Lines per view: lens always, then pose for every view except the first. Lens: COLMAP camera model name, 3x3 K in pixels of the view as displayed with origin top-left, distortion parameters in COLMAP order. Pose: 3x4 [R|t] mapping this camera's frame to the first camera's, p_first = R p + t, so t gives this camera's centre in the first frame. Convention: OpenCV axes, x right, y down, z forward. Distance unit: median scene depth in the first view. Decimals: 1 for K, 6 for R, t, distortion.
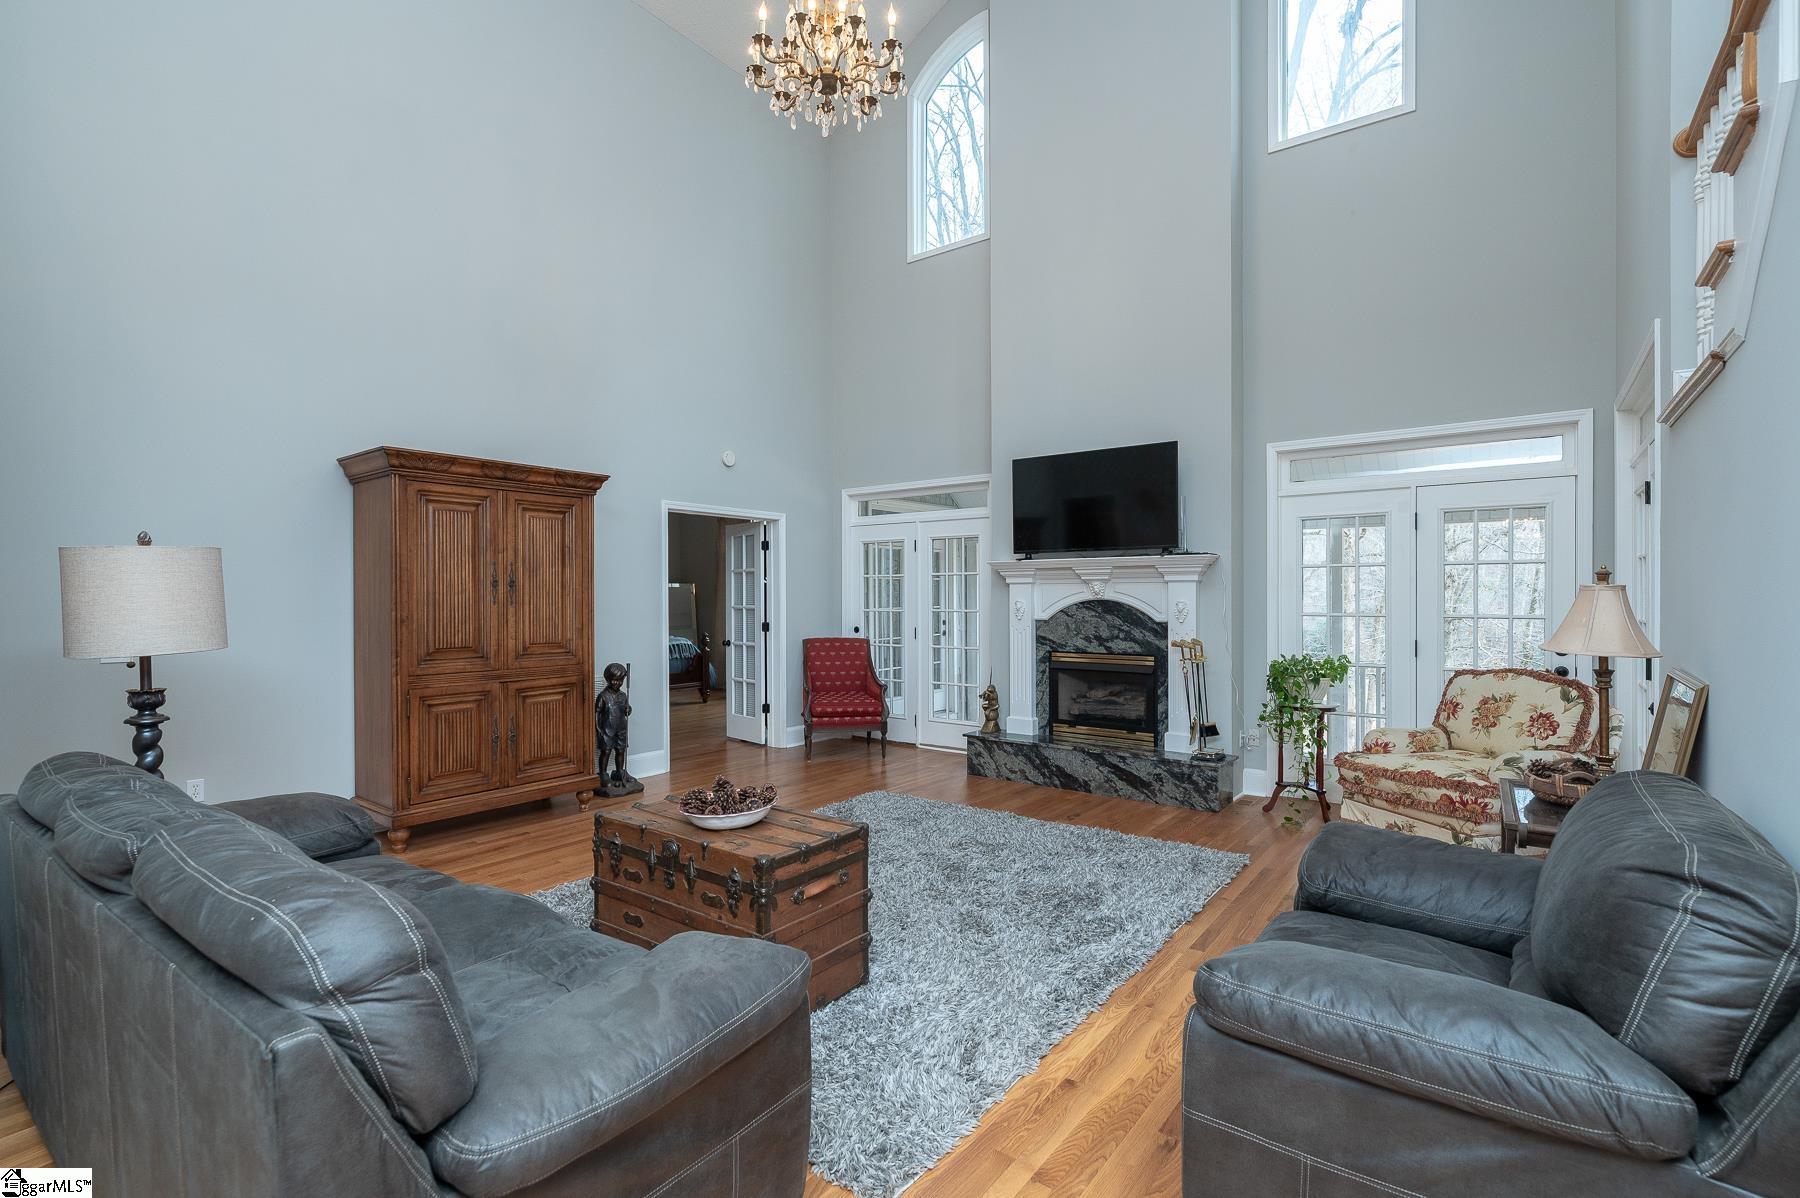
lens RADIAL K [[812.6, 0, 891.1], [0, 812.6, 598.3], [0, 0, 1]] dist [-0.001889, -0.000081]
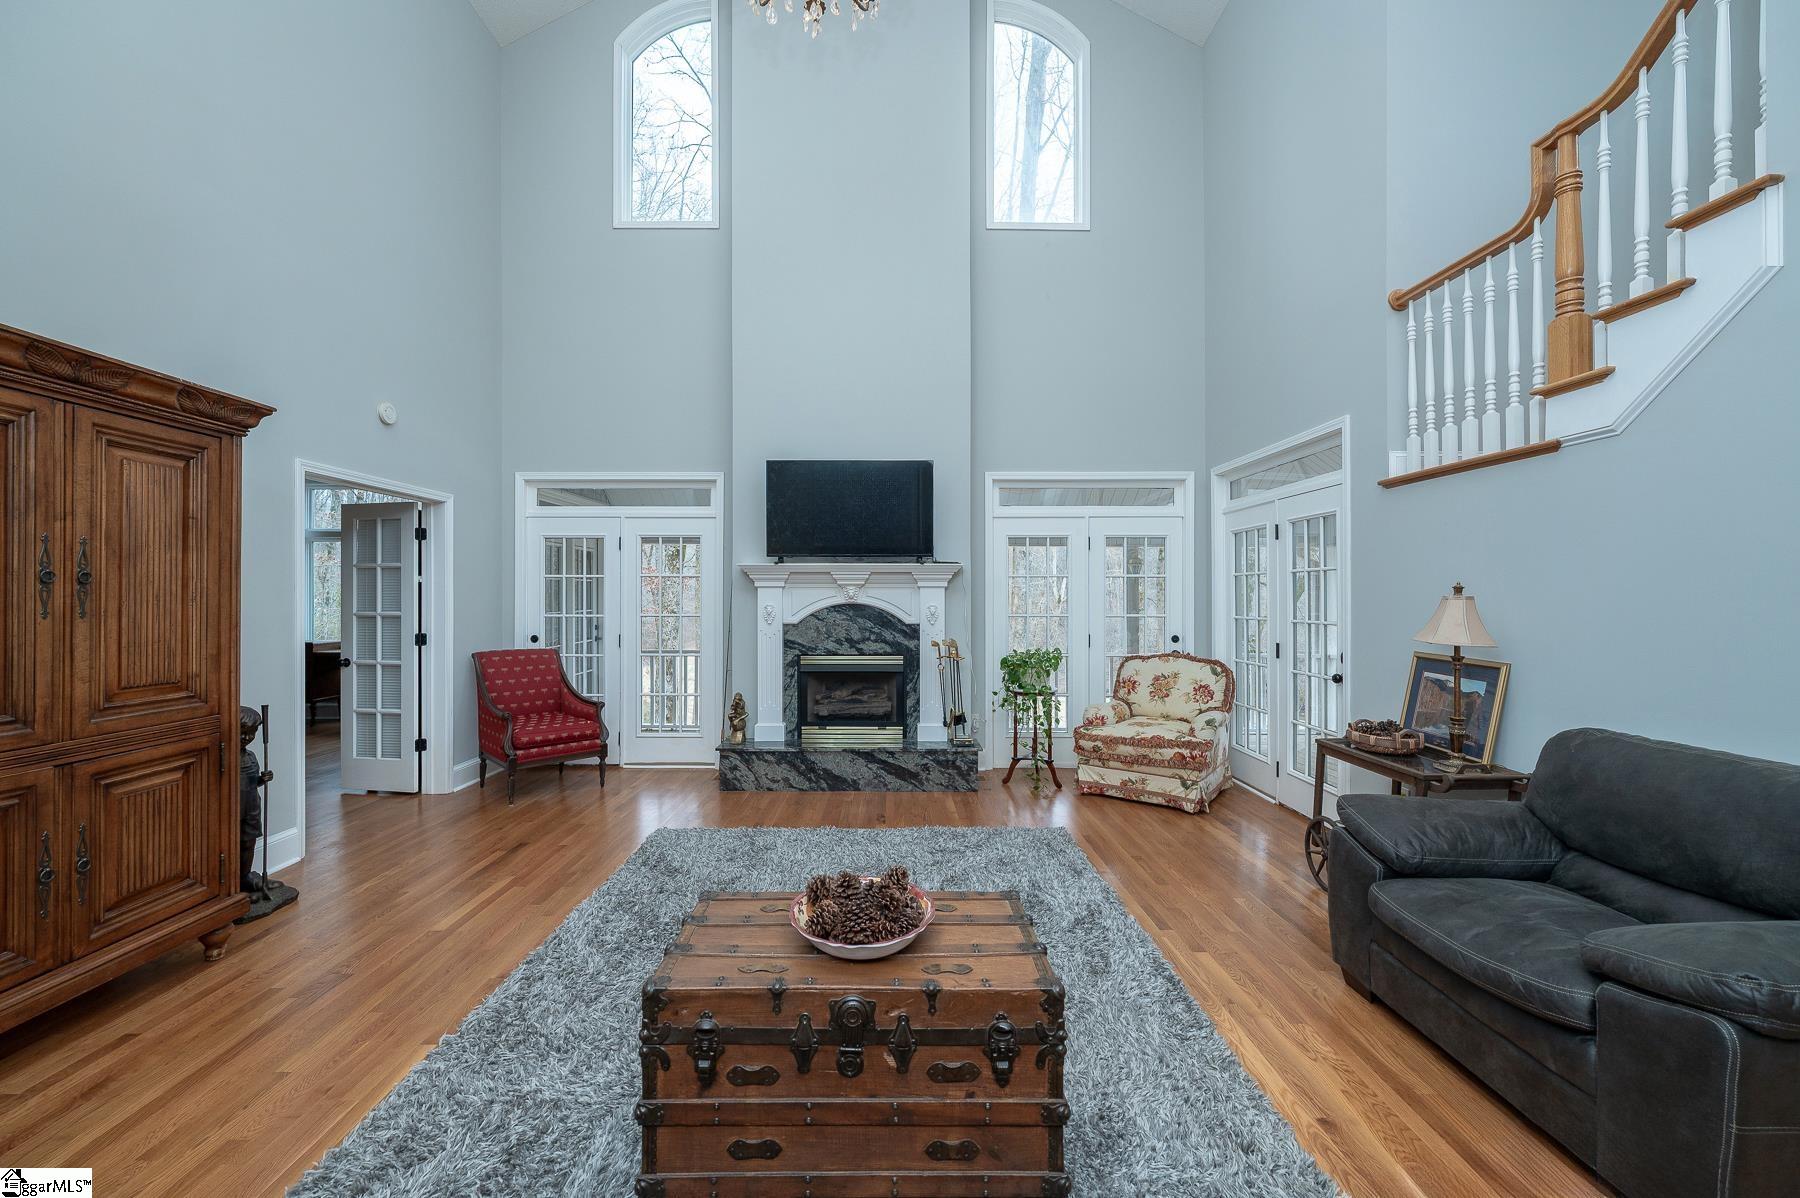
lens RADIAL K [[709.6, 0, 888.2], [0, 709.6, 593.9], [0, 0, 1]] dist [-0.000924, 0.000012]
pose [[0.798732, 0.005494, 0.601662, -0.270720], [-0.000550, 0.999965, -0.008401, -0.003570], [-0.601687, 0.006379, 0.798707, 0.255639]]
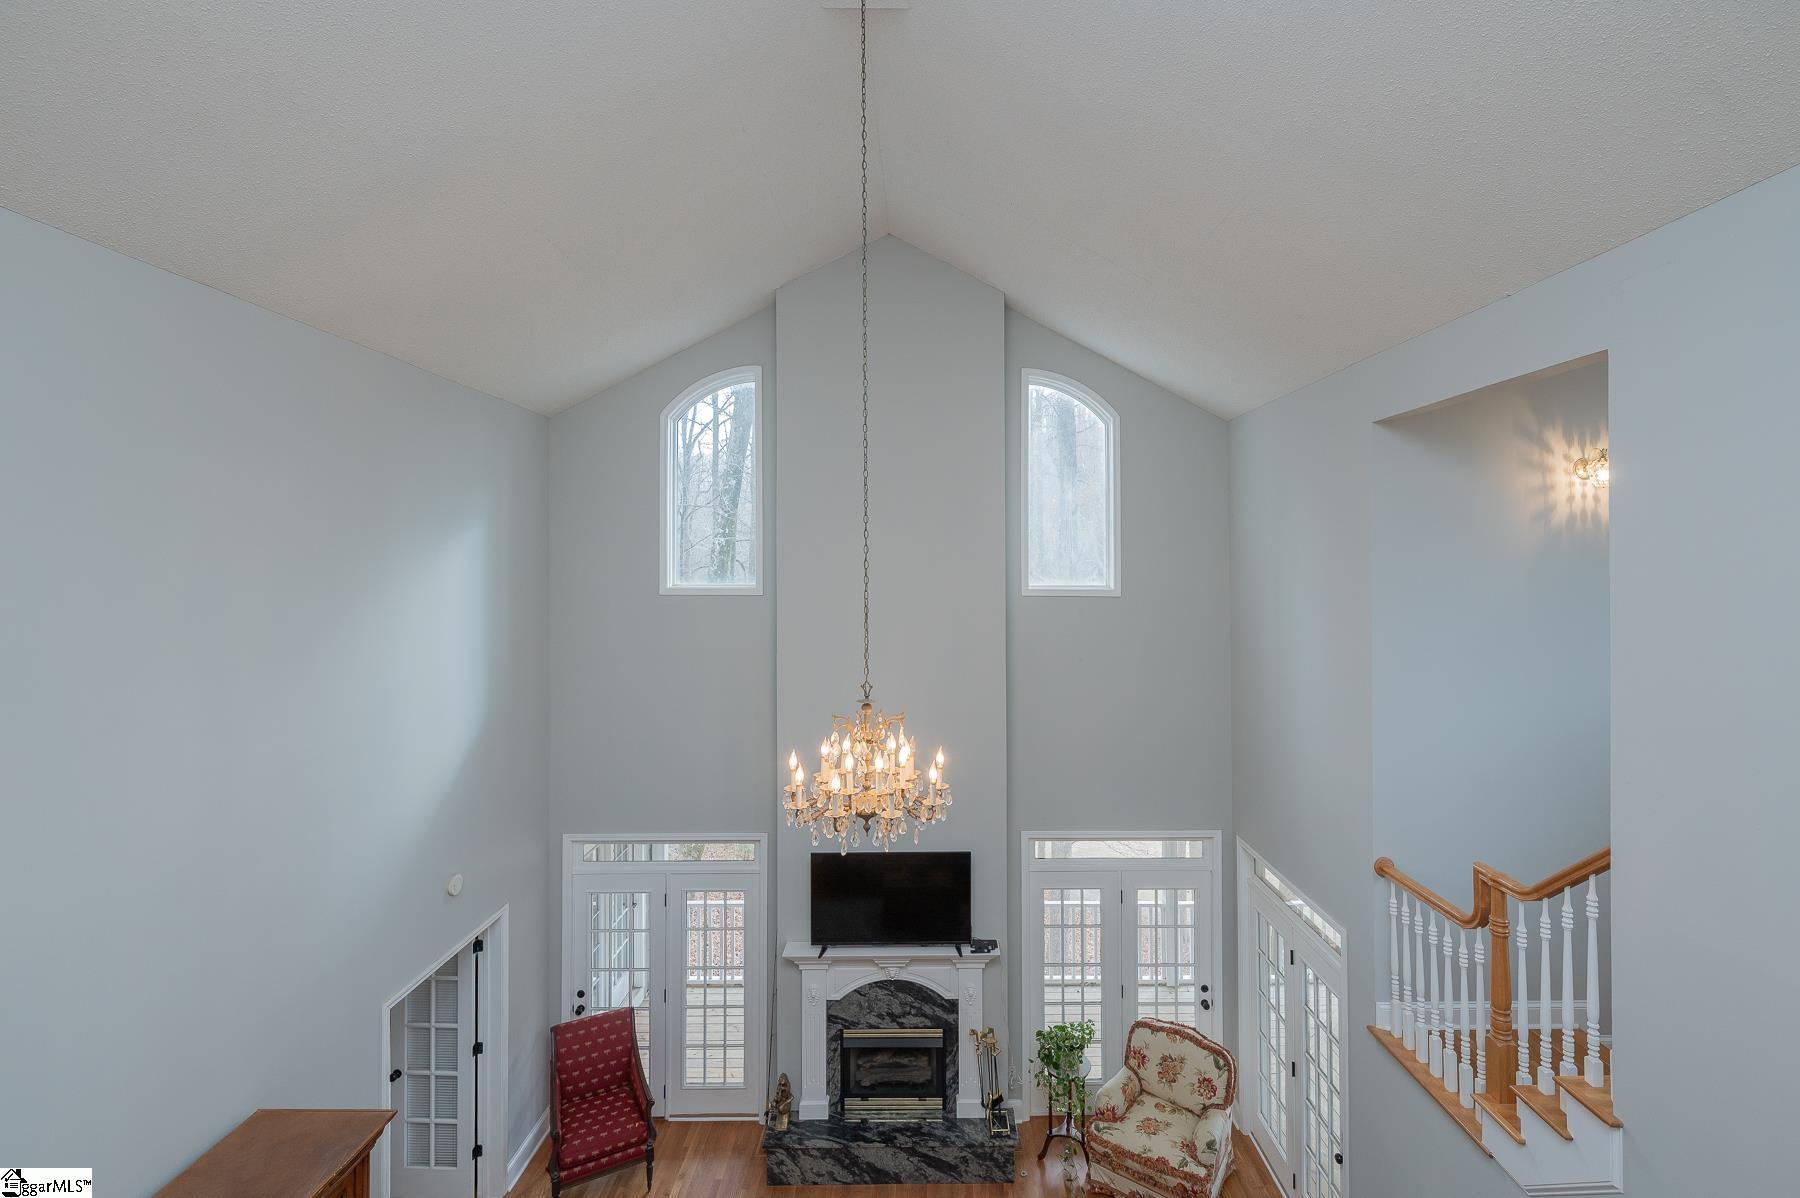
lens RADIAL K [[766.3, 0, 935.9], [0, 766.3, 574.6], [0, 0, 1]] dist [0.000295, 0.000090]
pose [[0.787262, 0.009526, 0.616545, -0.354782], [0.000513, 0.999870, -0.016105, -0.554492], [-0.616618, 0.012995, 0.787155, 0.159554]]
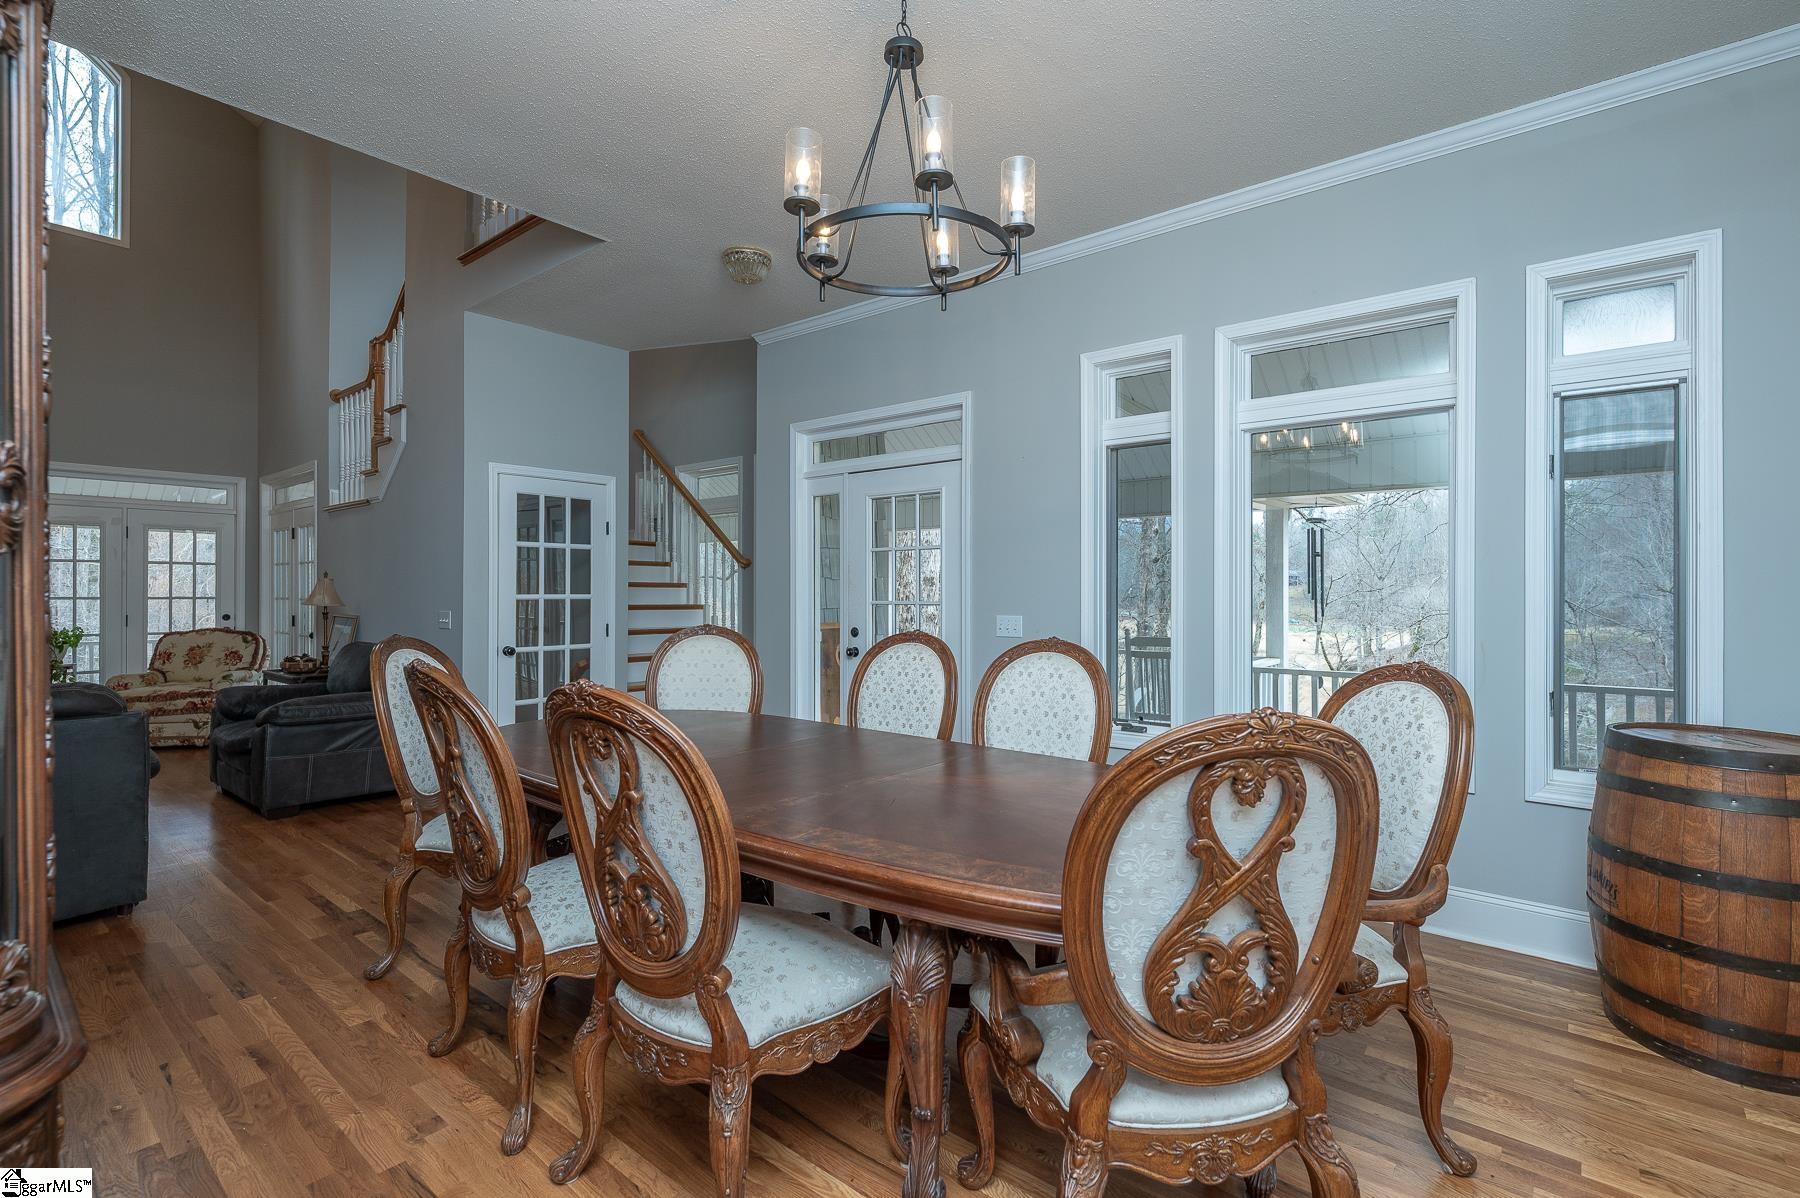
lens RADIAL K [[824.3, 0, 902.5], [0, 824.3, 585.3], [0, 0, 1]] dist [-0.000653, 0.000005]
pose [[0.032483, 0.009585, 0.999426, -0.690099], [0.001931, 0.999952, -0.009653, 0.014204], [-0.999470, 0.002244, 0.032463, -0.375758]]
